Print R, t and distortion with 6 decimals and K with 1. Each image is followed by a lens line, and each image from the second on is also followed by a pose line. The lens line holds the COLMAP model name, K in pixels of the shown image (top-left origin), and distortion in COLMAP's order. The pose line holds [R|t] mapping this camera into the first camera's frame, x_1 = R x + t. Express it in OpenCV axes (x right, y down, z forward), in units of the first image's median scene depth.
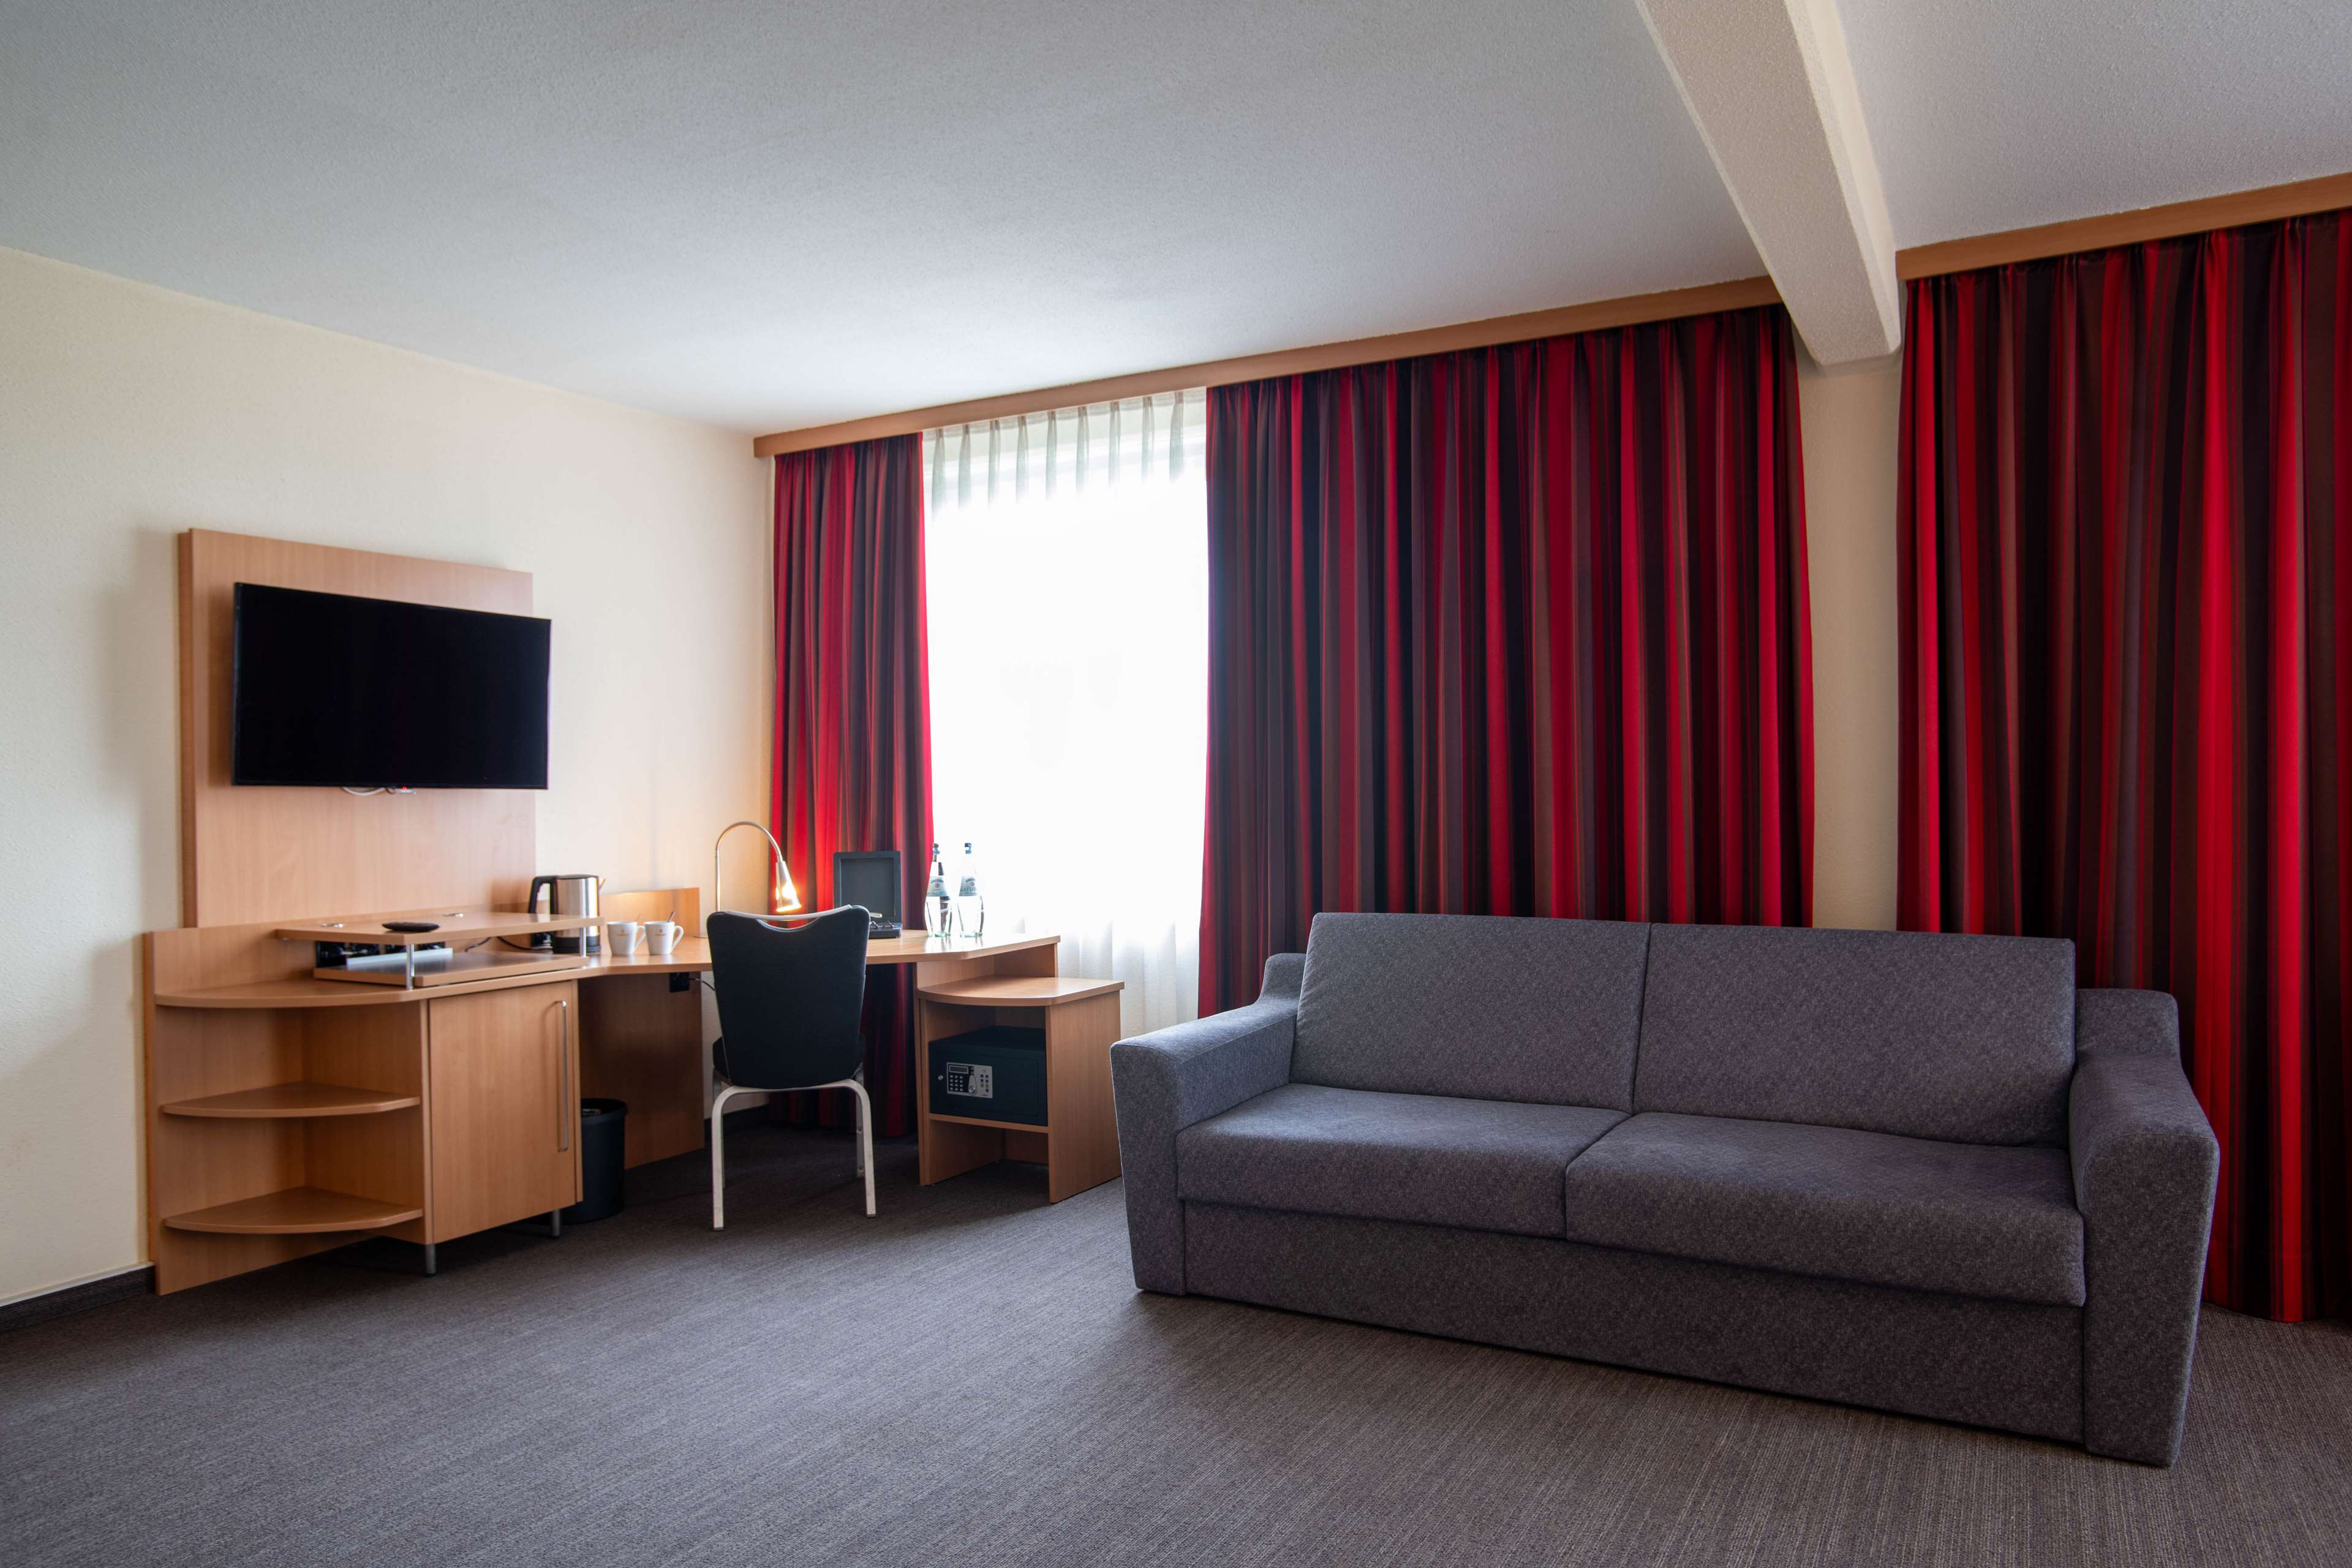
lens RADIAL K [[1477.1, 0, 1176.0], [0, 1477.1, 784.0], [0, 0, 1]] dist [-0.011512, -0.002214]
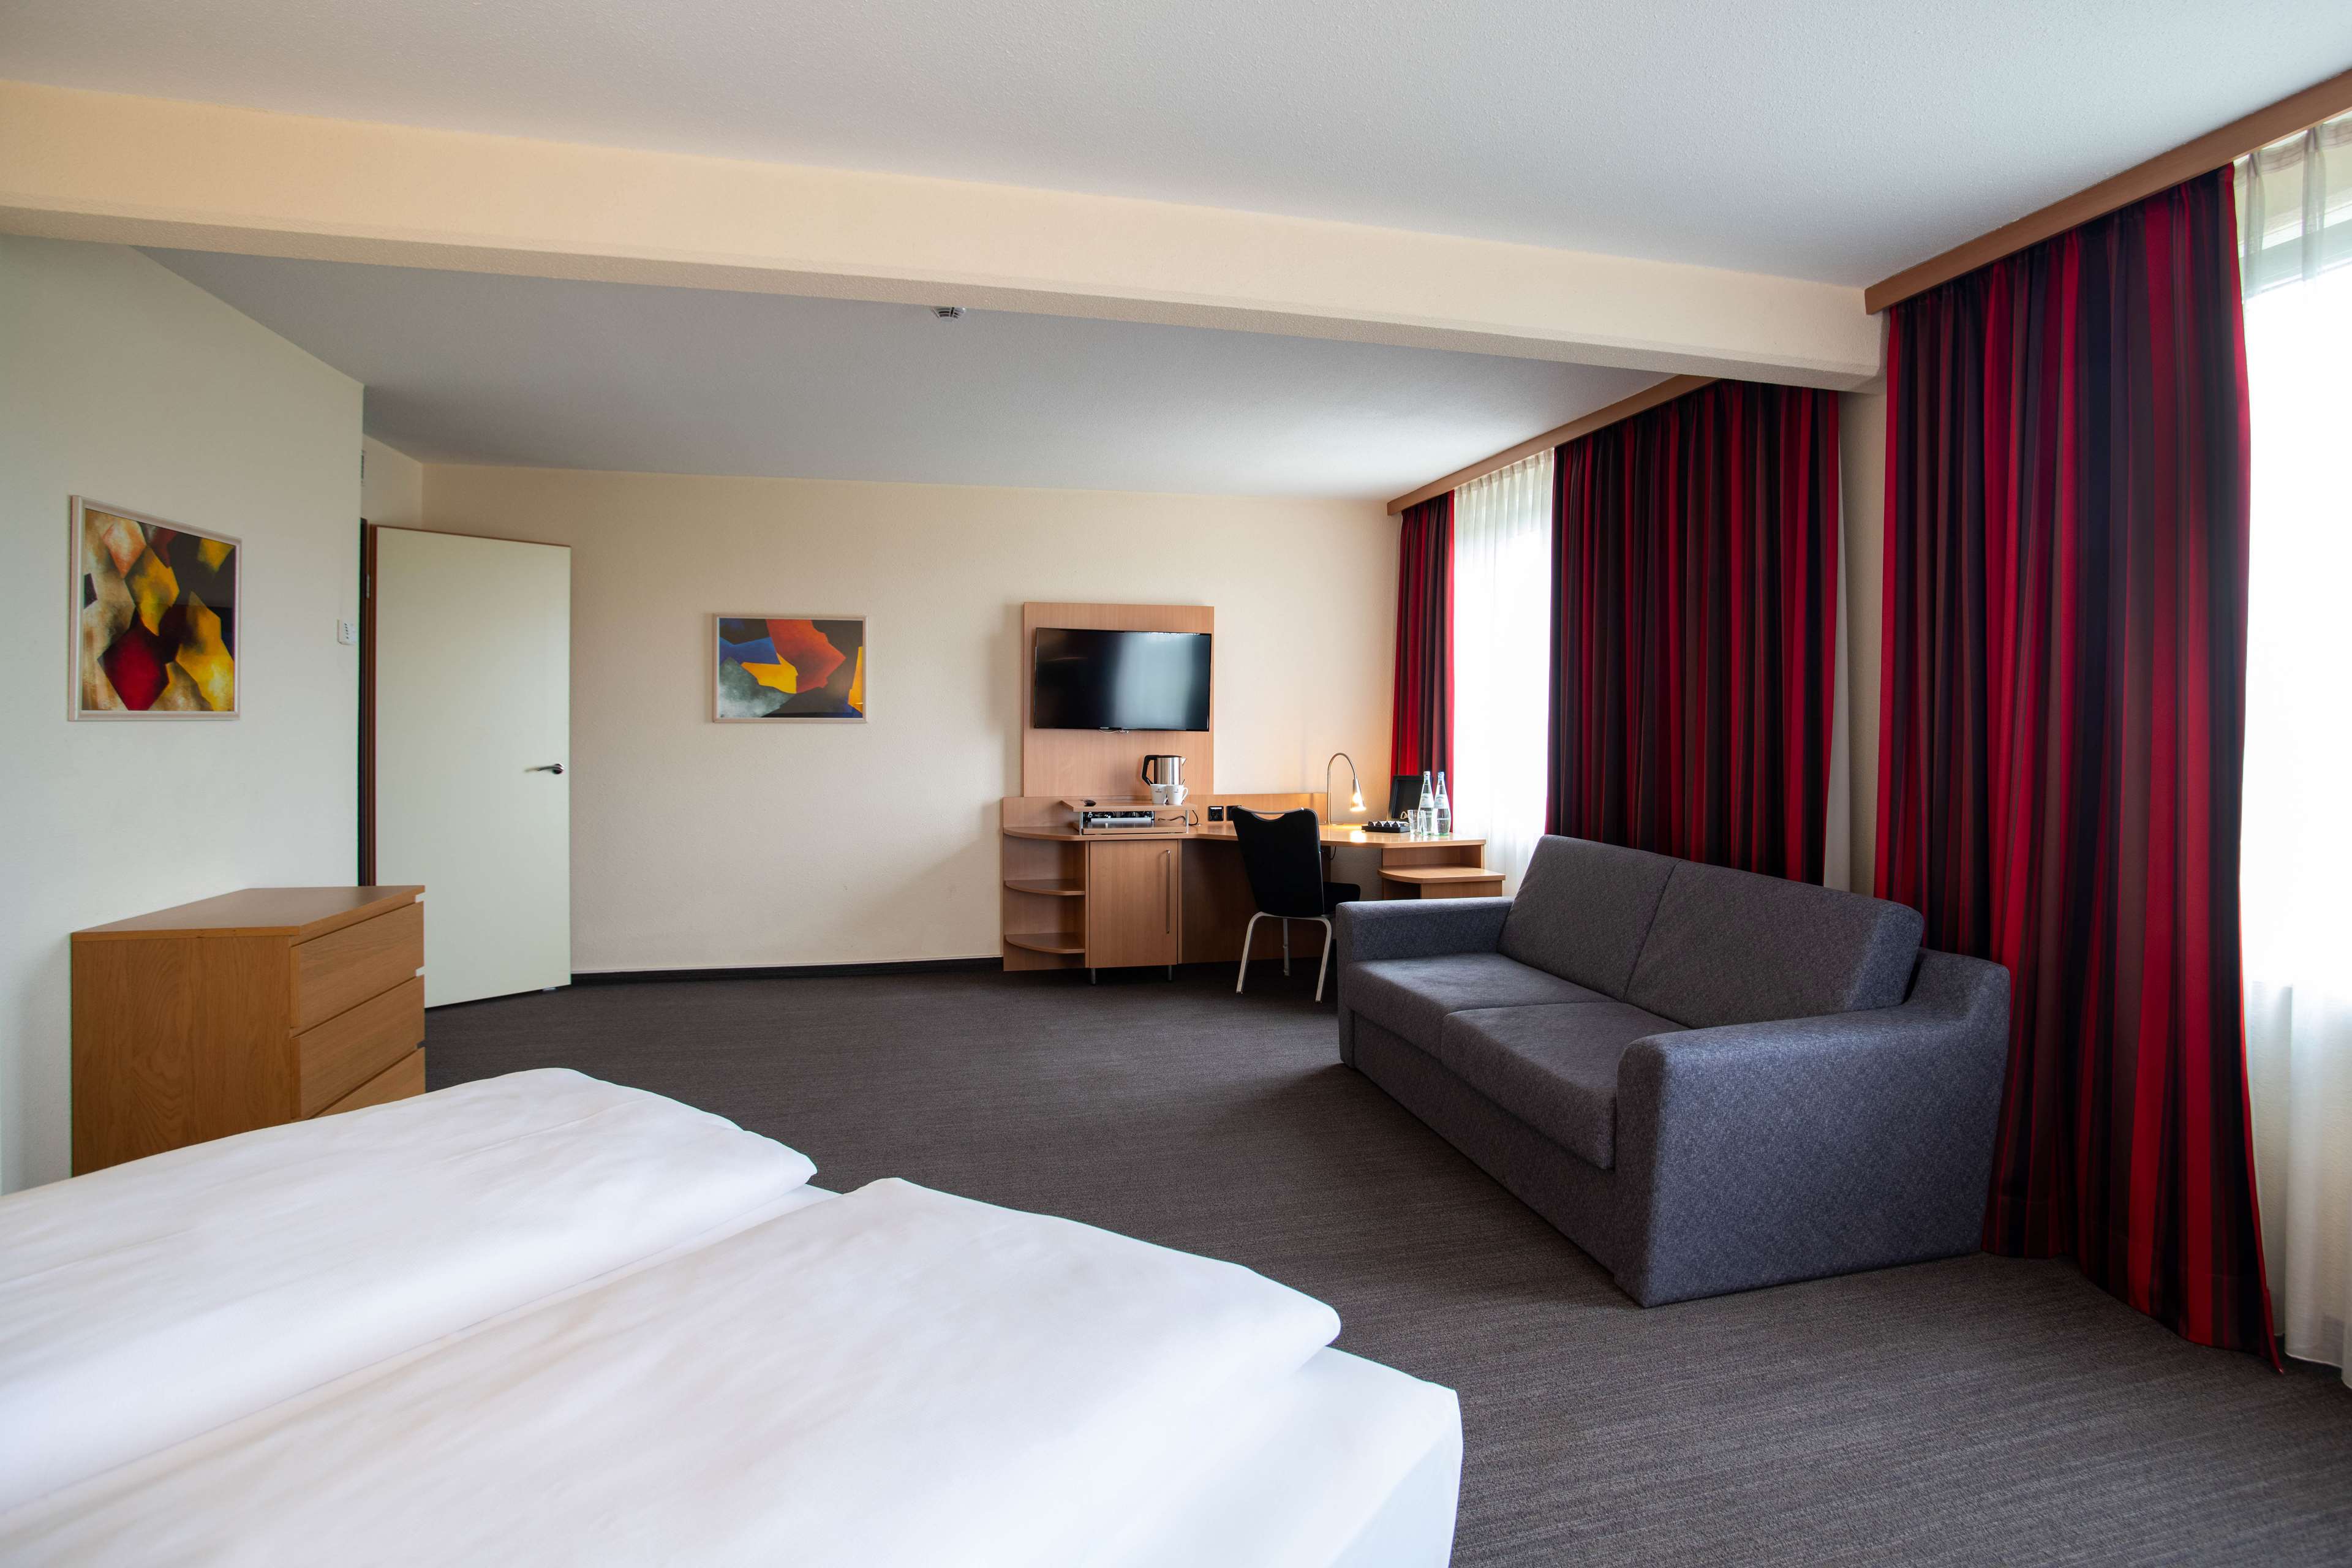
lens RADIAL K [[1207.4, 0, 1289.2], [0, 1207.4, 728.4], [0, 0, 1]] dist [0.005021, 0.000909]
pose [[0.729185, 0.019729, -0.684032, 0.748813], [-0.010258, 0.999787, 0.017902, -0.031711], [0.684239, -0.006037, 0.729232, 0.025281]]
